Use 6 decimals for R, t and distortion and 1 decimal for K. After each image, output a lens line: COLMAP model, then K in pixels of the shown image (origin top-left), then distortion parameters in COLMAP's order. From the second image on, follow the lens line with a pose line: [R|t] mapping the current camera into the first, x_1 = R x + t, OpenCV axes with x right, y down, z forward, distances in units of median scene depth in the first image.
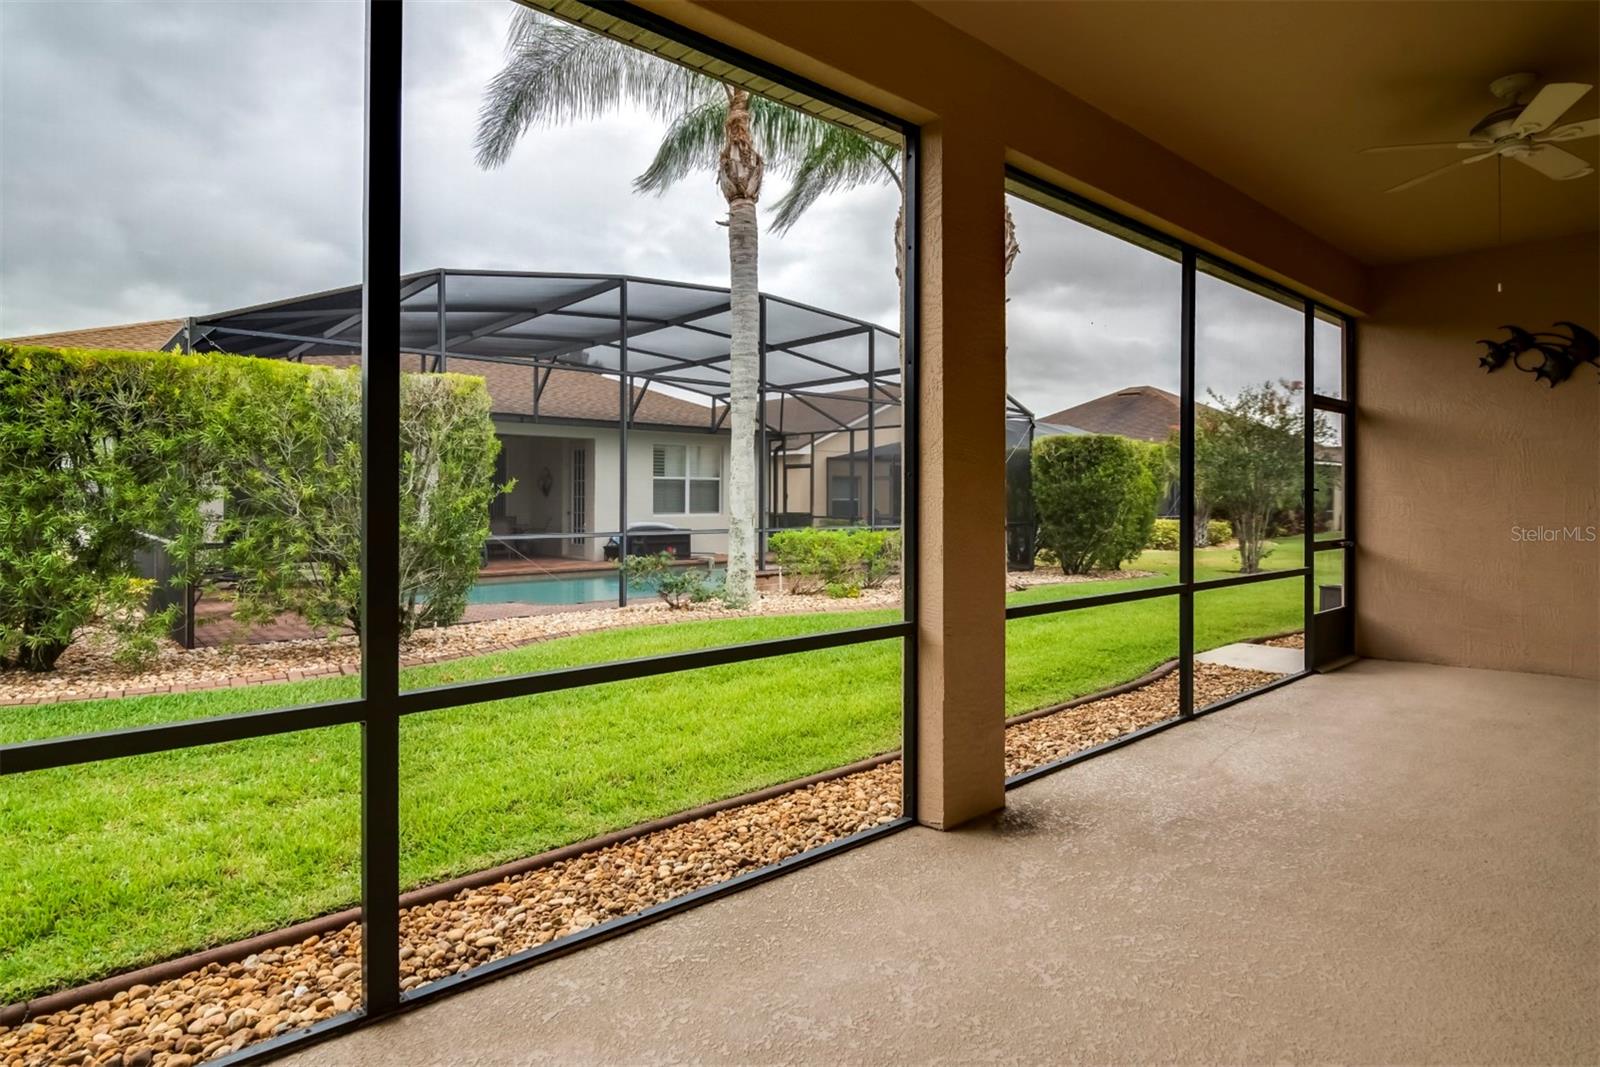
lens RADIAL K [[868.0, 0, 801.2], [0, 868.0, 490.4], [0, 0, 1]] dist [-0.018502, 0.000248]
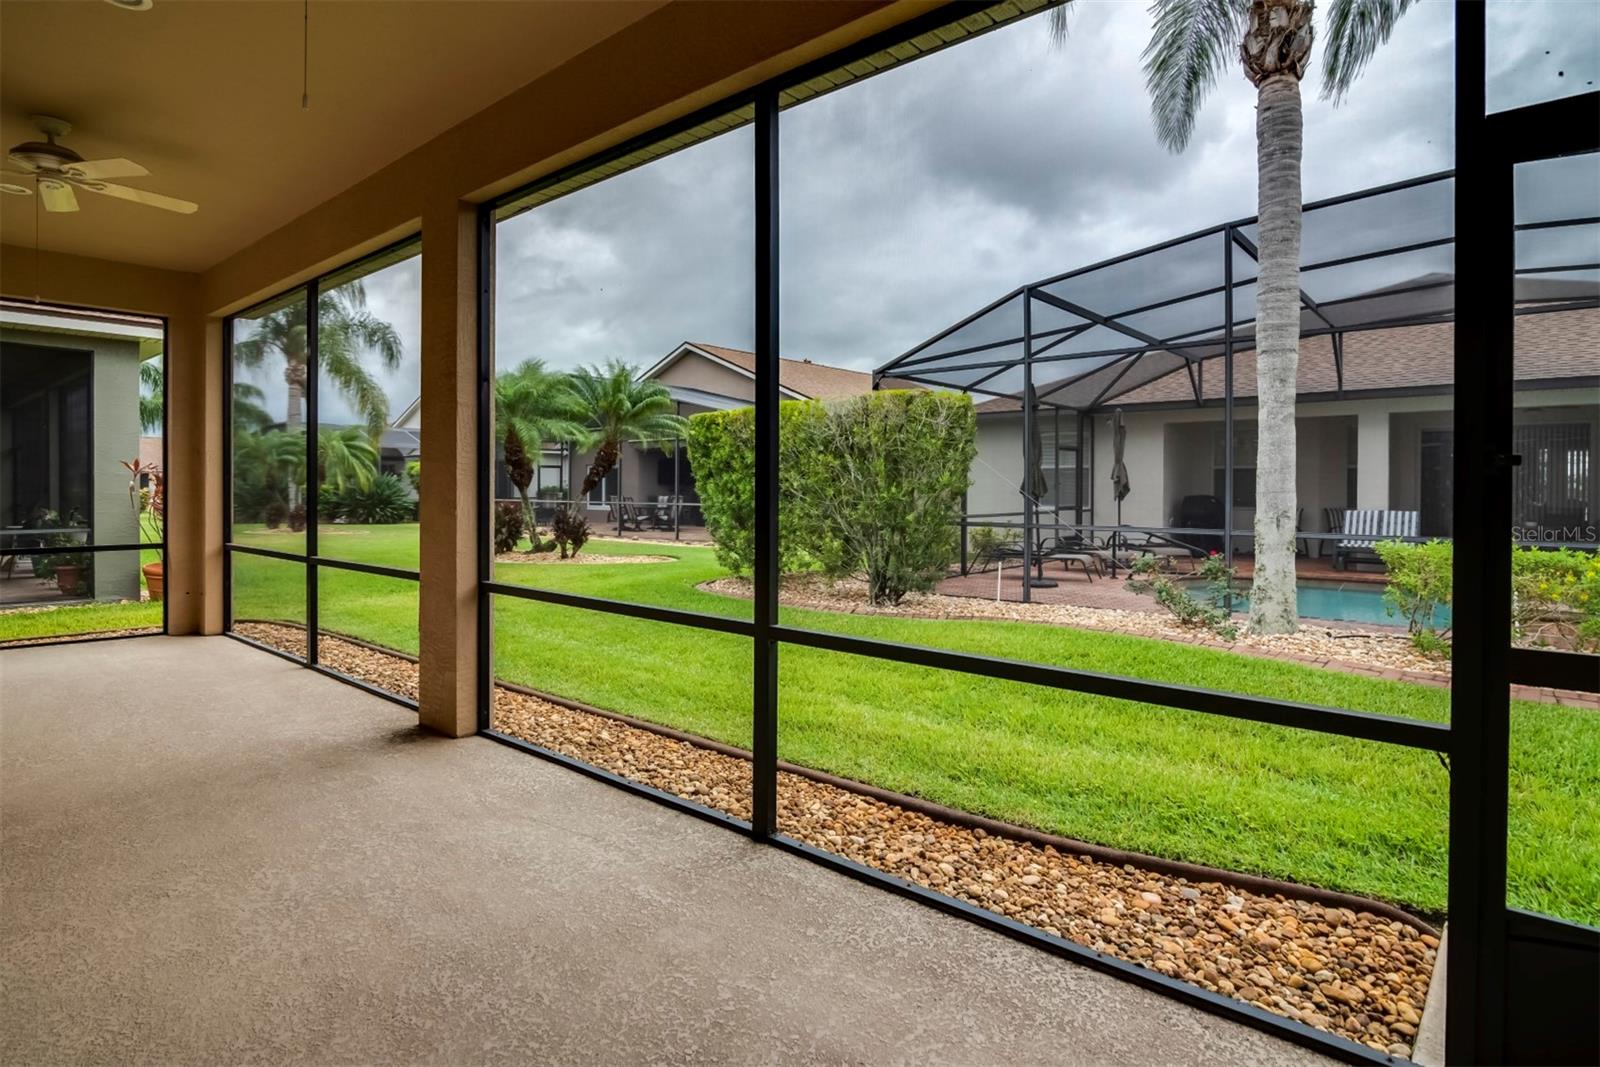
lens RADIAL K [[839.8, 0, 794.7], [0, 839.8, 494.7], [0, 0, 1]] dist [-0.013794, 0.001134]
pose [[0.123956, 0.009765, -0.992240, 0.903318], [0.004362, 0.999937, 0.010385, 0.003863], [0.992278, -0.005615, 0.123905, 0.814044]]
